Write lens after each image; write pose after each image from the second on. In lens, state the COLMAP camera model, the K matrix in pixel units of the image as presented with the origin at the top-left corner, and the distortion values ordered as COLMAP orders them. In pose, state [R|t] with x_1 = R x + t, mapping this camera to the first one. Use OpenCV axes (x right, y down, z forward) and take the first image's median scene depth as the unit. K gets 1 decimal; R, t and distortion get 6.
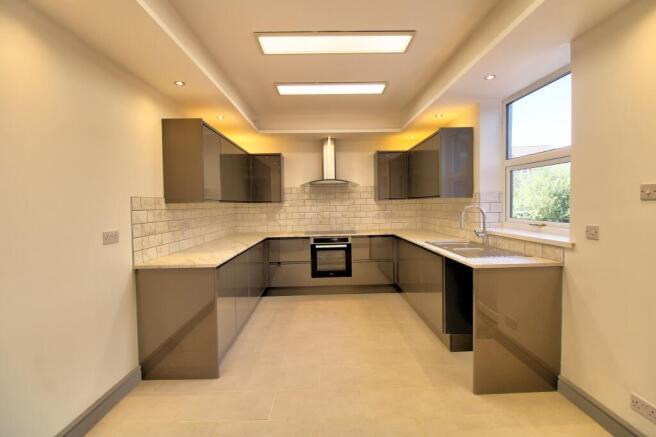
lens RADIAL K [[310.5, 0, 328.4], [0, 310.5, 214.8], [0, 0, 1]] dist [-0.014334, -0.000957]
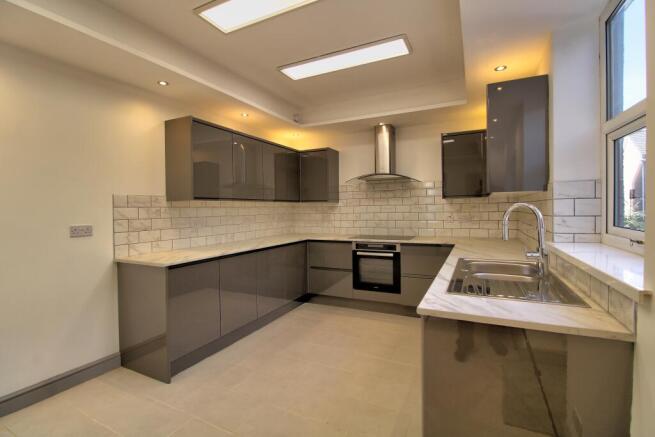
lens RADIAL K [[310.1, 0, 323.5], [0, 310.1, 214.1], [0, 0, 1]] dist [-0.014334, -0.000957]
pose [[0.885601, 0.015172, -0.464200, 0.271269], [-0.018763, 0.999819, -0.003117, -0.000427], [0.464068, 0.011470, 0.885725, 0.202715]]
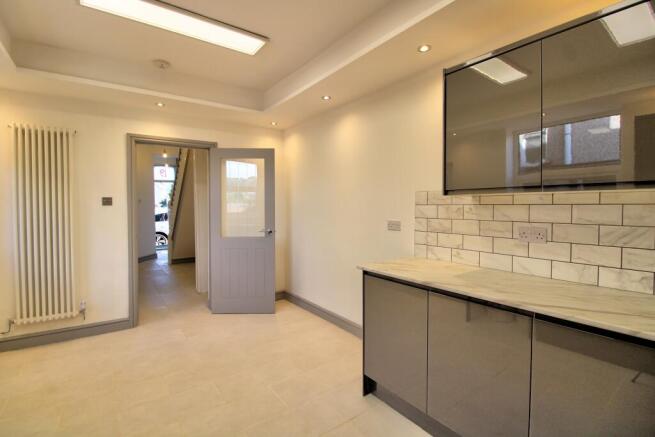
lens RADIAL K [[310.1, 0, 325.2], [0, 310.1, 215.1], [0, 0, 1]] dist [-0.014334, -0.000957]
pose [[-0.823297, 0.041540, -0.566089, 0.118586], [0.003032, 0.997626, 0.068797, -0.027803], [0.567603, 0.054924, -0.821469, 0.894976]]
